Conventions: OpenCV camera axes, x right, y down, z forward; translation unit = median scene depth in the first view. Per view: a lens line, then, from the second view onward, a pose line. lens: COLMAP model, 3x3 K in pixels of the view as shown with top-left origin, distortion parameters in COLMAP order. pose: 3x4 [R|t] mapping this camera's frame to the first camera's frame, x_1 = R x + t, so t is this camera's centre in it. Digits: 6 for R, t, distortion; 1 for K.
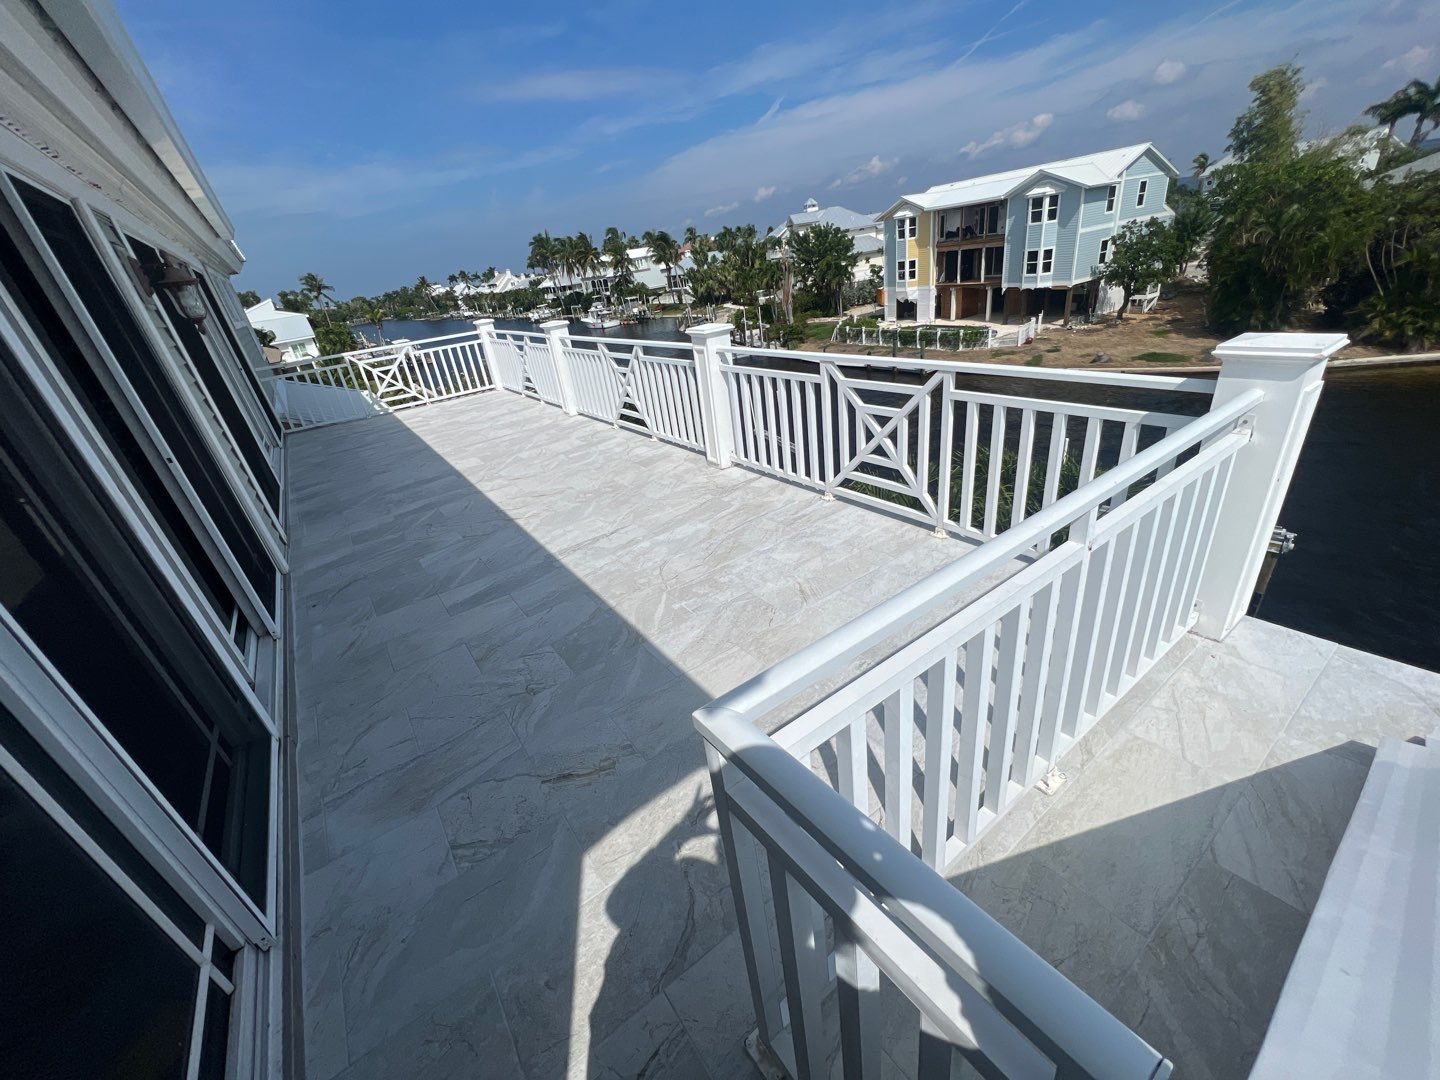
lens RADIAL K [[574.1, 0, 720.6], [0, 574.1, 539.5], [0, 0, 1]] dist [-0.001167, 0.000255]
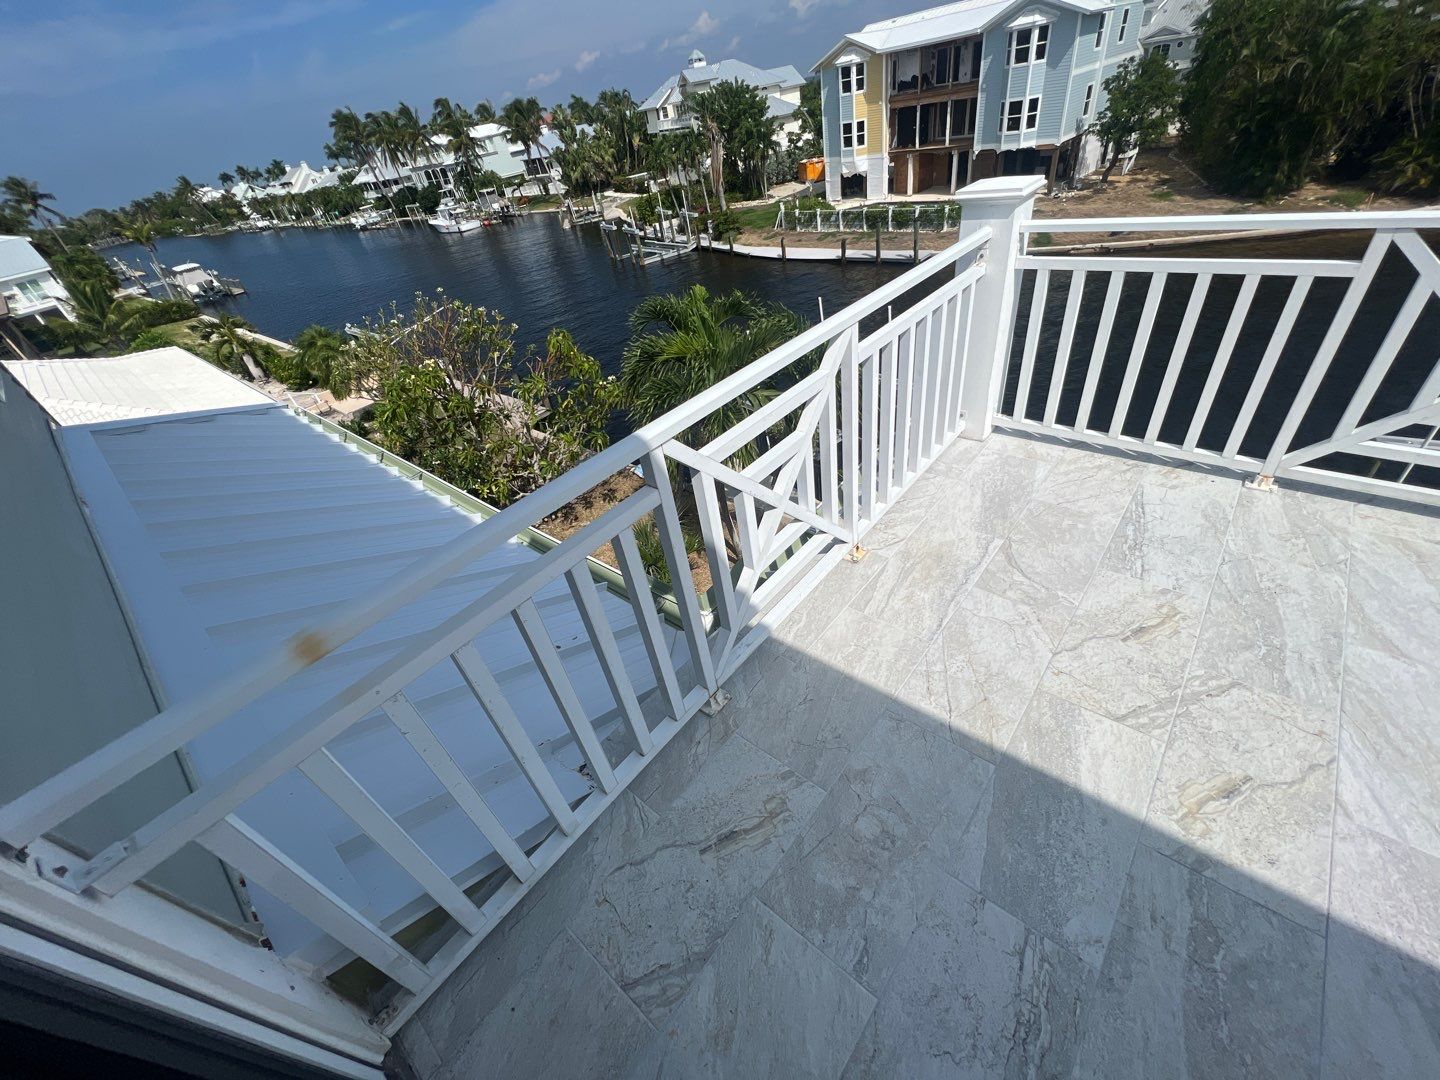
lens RADIAL K [[574.1, 0, 720.6], [0, 574.1, 539.5], [0, 0, 1]] dist [-0.001167, 0.000255]
pose [[0.971885, -0.156993, 0.175478, -0.100053], [0.128013, 0.977814, 0.165809, -0.047593], [-0.197616, -0.138684, 0.970420, 0.126674]]
